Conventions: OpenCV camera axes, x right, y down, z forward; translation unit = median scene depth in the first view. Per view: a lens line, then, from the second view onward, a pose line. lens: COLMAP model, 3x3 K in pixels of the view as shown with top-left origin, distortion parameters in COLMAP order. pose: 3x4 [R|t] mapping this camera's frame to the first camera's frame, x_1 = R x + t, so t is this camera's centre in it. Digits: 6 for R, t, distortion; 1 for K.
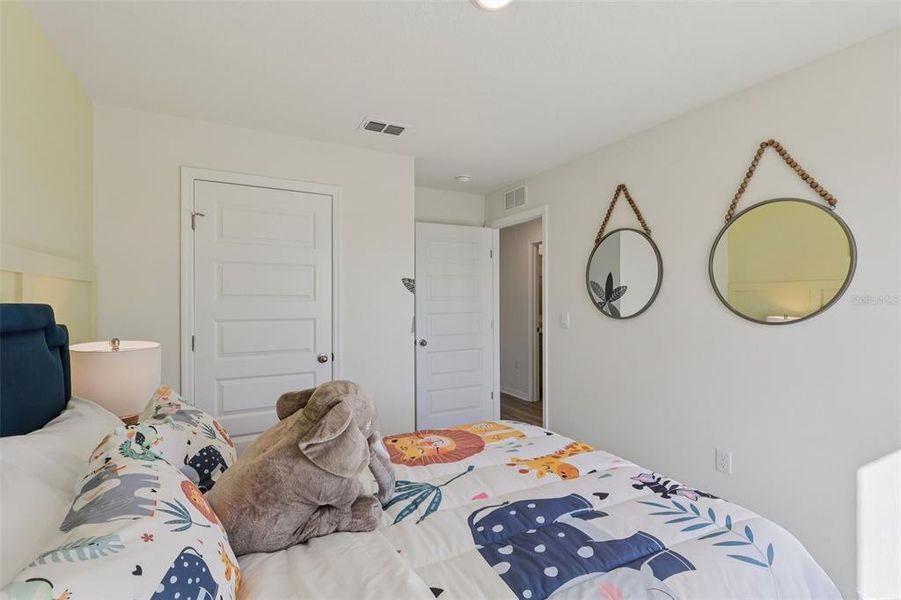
lens RADIAL K [[414.3, 0, 453.3], [0, 414.3, 305.1], [0, 0, 1]] dist [-0.008567, 0.001089]
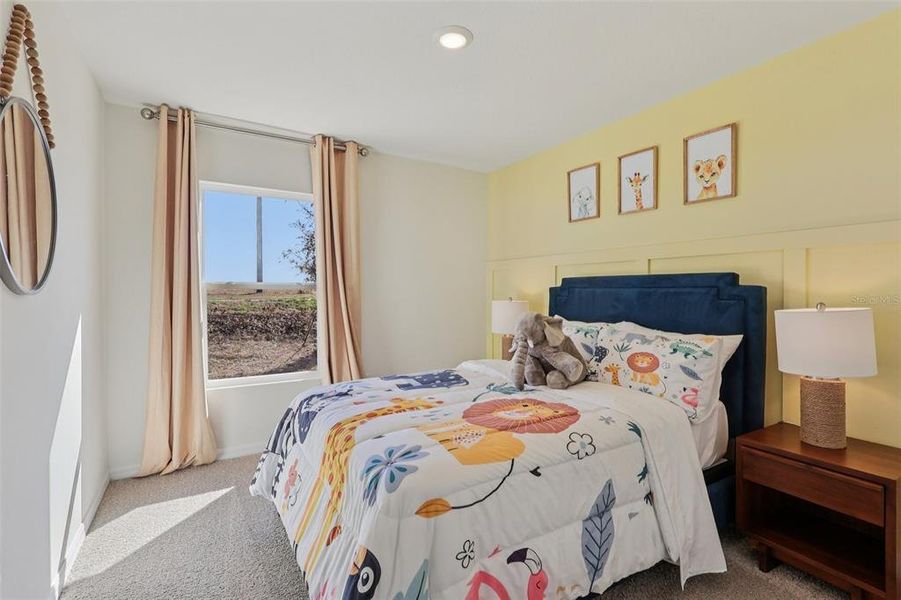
lens RADIAL K [[414.3, 0, 450.2], [0, 414.3, 295.3], [0, 0, 1]] dist [-0.008567, 0.001089]
pose [[-0.998085, -0.000641, -0.061849, 0.161014], [-0.001848, 0.999809, 0.019464, 0.042520], [0.061825, 0.019541, -0.997896, 1.925225]]
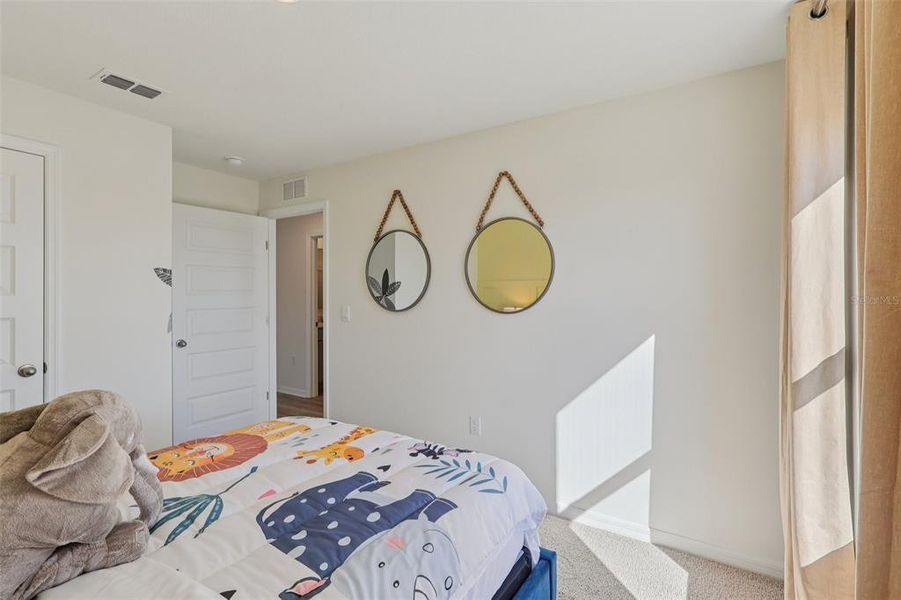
lens RADIAL K [[414.3, 0, 453.5], [0, 414.3, 297.6], [0, 0, 1]] dist [-0.008567, 0.001089]
pose [[0.863766, -0.000673, 0.503893, -0.034802], [0.002741, 0.999991, -0.003362, 0.000494], [-0.503886, 0.004285, 0.863759, -0.052428]]
